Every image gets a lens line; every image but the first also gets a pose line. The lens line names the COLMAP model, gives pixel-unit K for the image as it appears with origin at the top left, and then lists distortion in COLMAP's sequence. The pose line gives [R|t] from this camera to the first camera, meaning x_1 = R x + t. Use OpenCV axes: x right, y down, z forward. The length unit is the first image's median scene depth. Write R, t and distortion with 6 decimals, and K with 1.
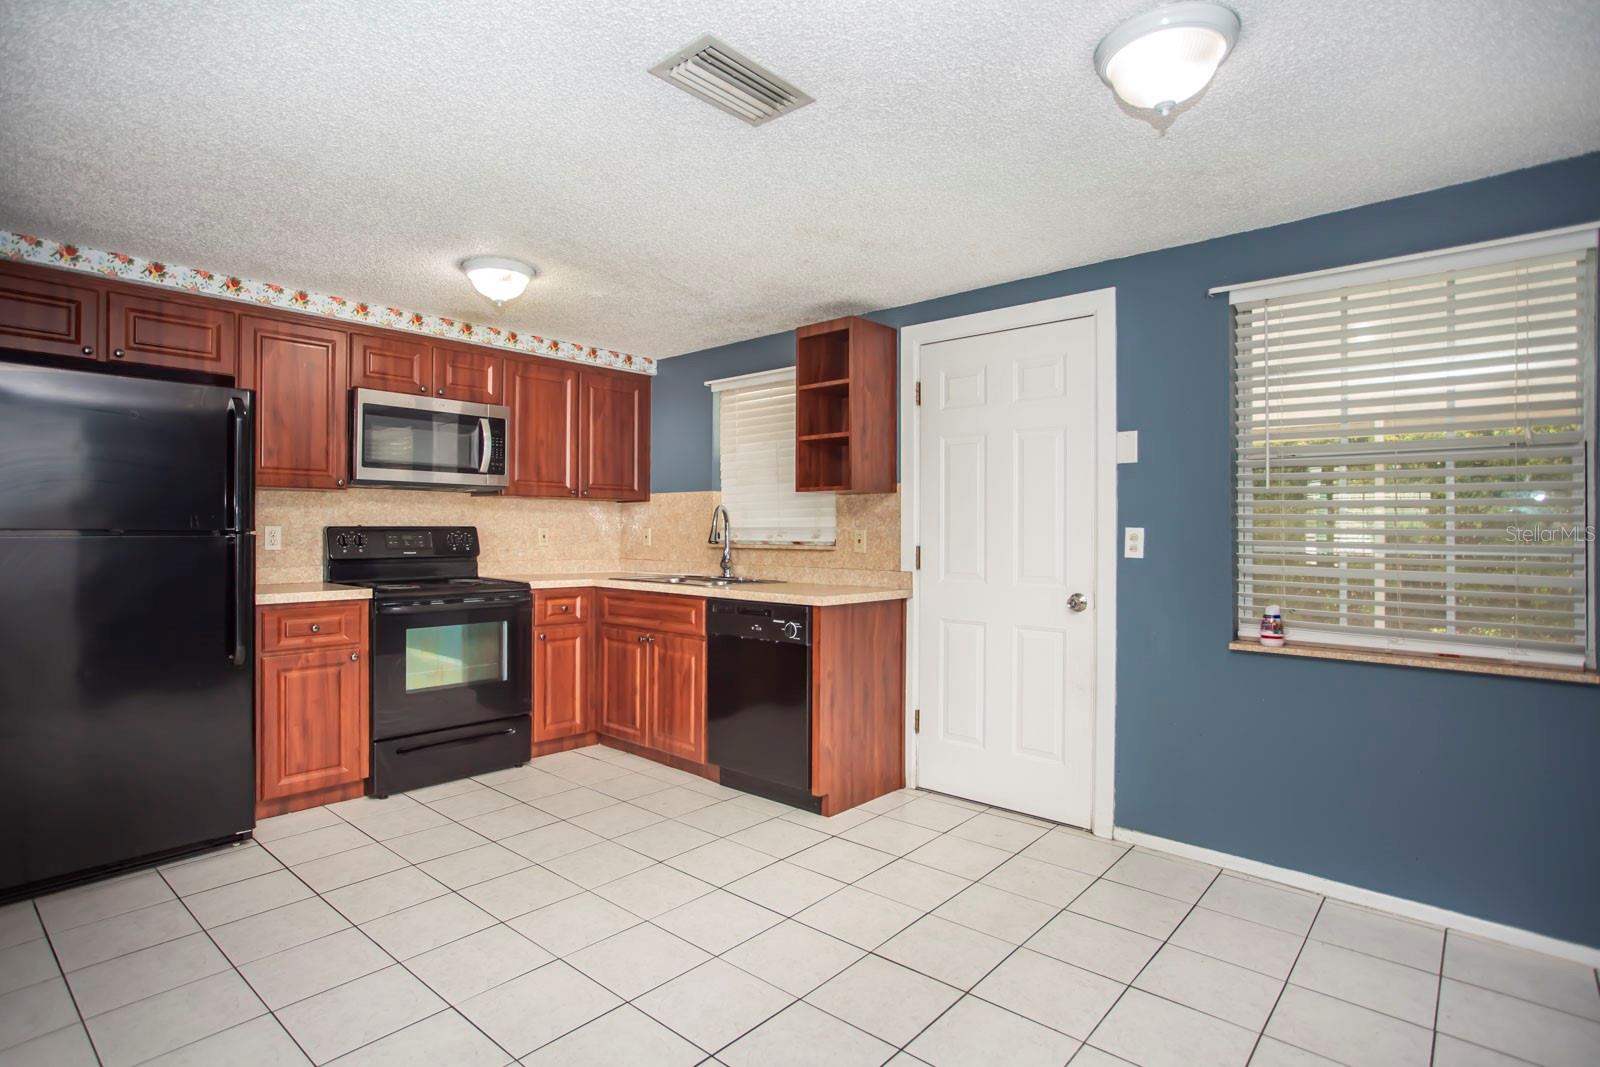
lens RADIAL K [[819.8, 0, 789.7], [0, 819.8, 526.1], [0, 0, 1]] dist [-0.062322, 0.047498]
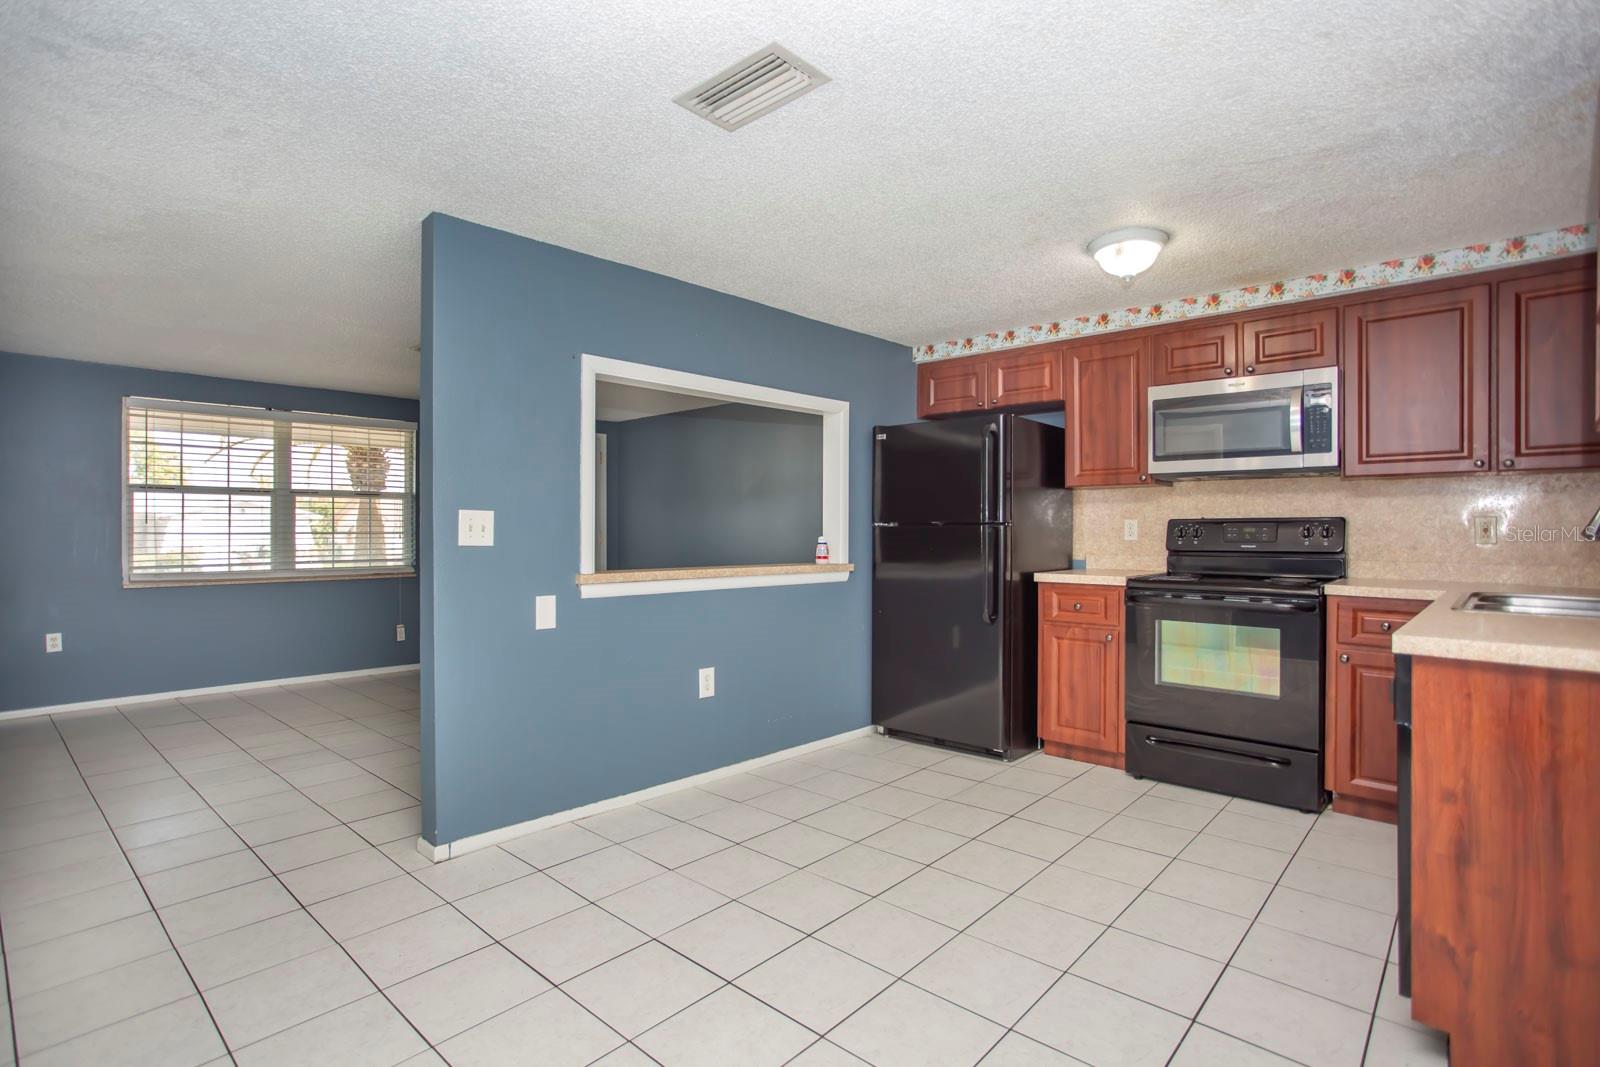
lens RADIAL K [[780.8, 0, 788.2], [0, 780.8, 529.9], [0, 0, 1]] dist [-0.047487, 0.031283]
pose [[-0.020980, -0.001751, -0.999778, 0.485083], [0.004652, 0.999987, -0.001849, 0.015079], [0.999769, -0.004690, -0.020972, 0.549401]]
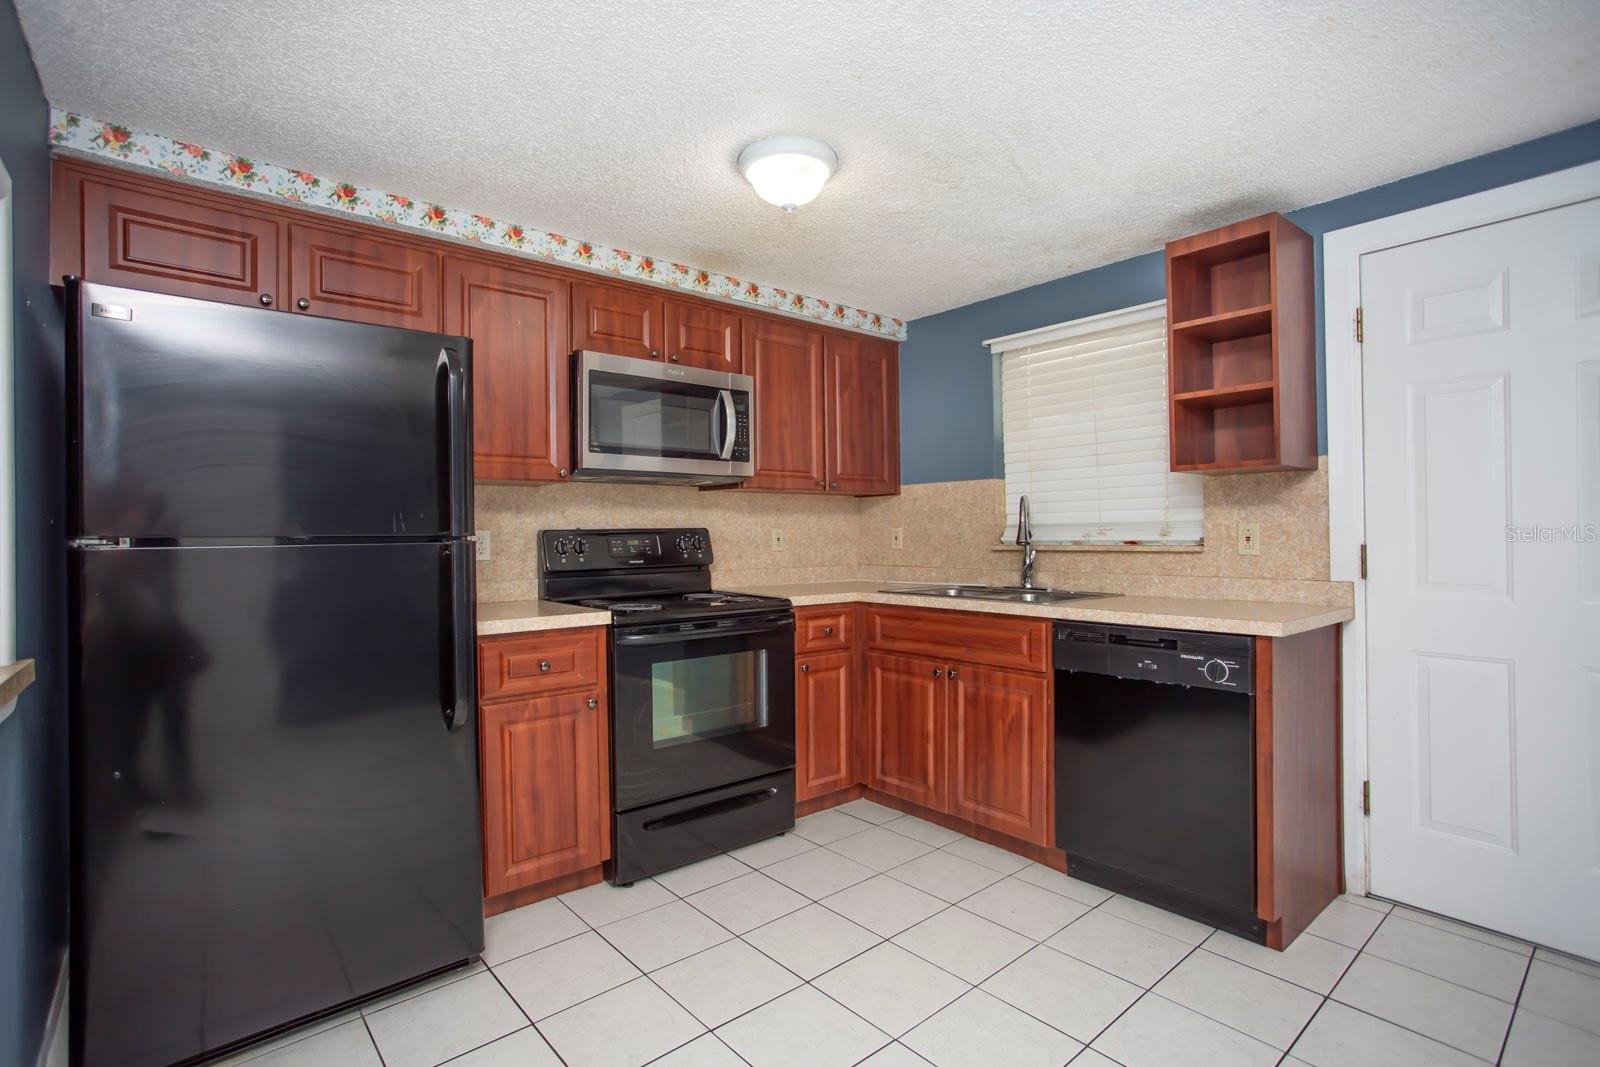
lens RADIAL K [[780.8, 0, 788.2], [0, 780.8, 529.9], [0, 0, 1]] dist [-0.047487, 0.031283]
pose [[0.989699, -0.015659, -0.142306, -0.236377], [0.015864, 0.999874, 0.000308, 0.003961], [0.142284, -0.002562, 0.989823, 0.290159]]
